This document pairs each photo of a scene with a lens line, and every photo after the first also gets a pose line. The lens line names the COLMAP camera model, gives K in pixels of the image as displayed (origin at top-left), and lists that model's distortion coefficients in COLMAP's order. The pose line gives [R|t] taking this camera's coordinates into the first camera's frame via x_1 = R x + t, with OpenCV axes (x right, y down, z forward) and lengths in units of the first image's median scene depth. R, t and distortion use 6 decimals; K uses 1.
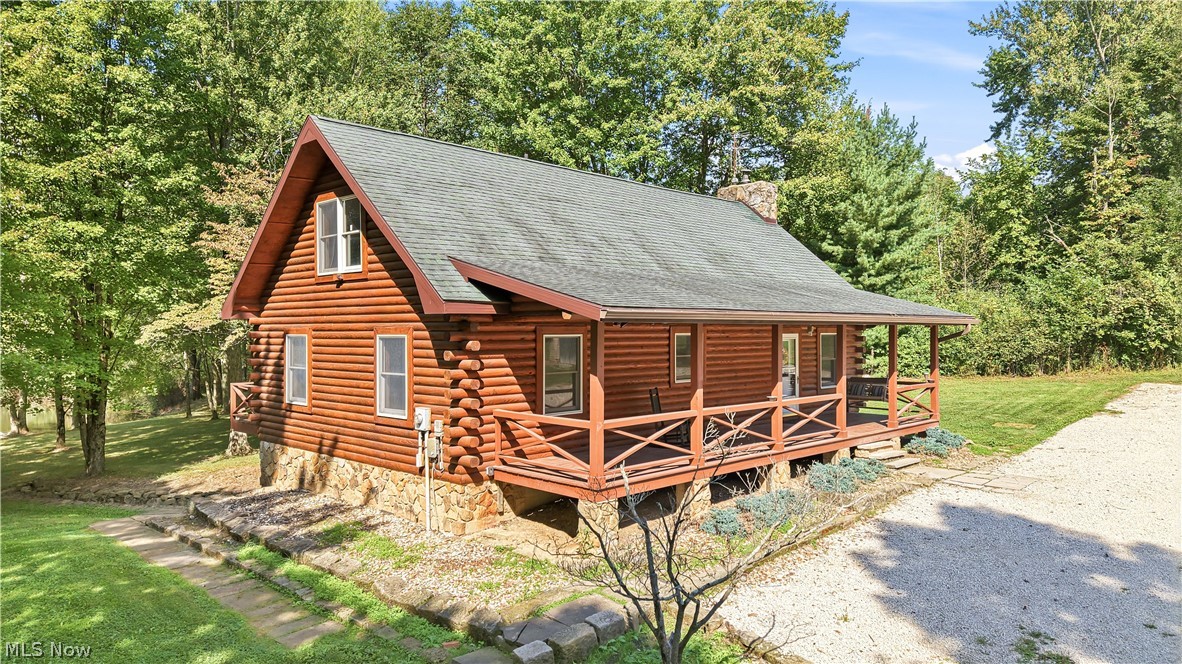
lens RADIAL K [[779.9, 0, 591.0], [0, 779.9, 332.0], [0, 0, 1]] dist [0.060552, 0.001850]
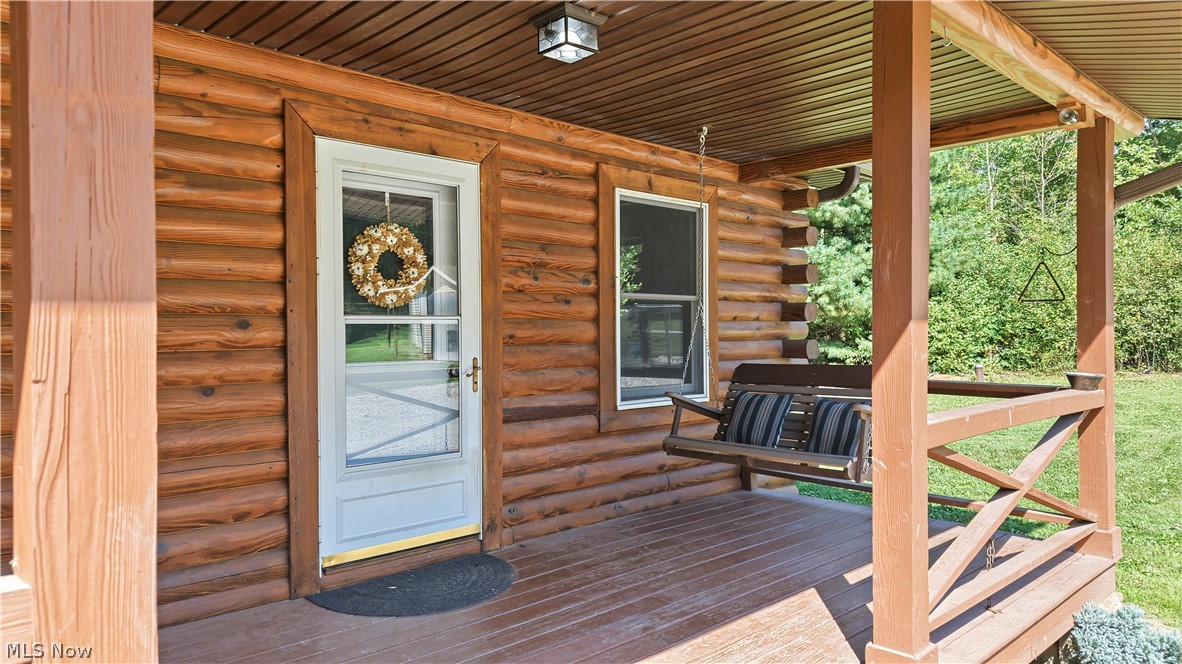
lens RADIAL K [[779.9, 0, 591.0], [0, 779.9, 332.0], [0, 0, 1]] dist [0.060552, 0.001850]
pose [[0.999652, -0.002264, -0.026289, 0.303722], [0.002275, 0.999997, 0.000378, 0.049208], [0.026288, -0.000438, 0.999654, 0.783561]]
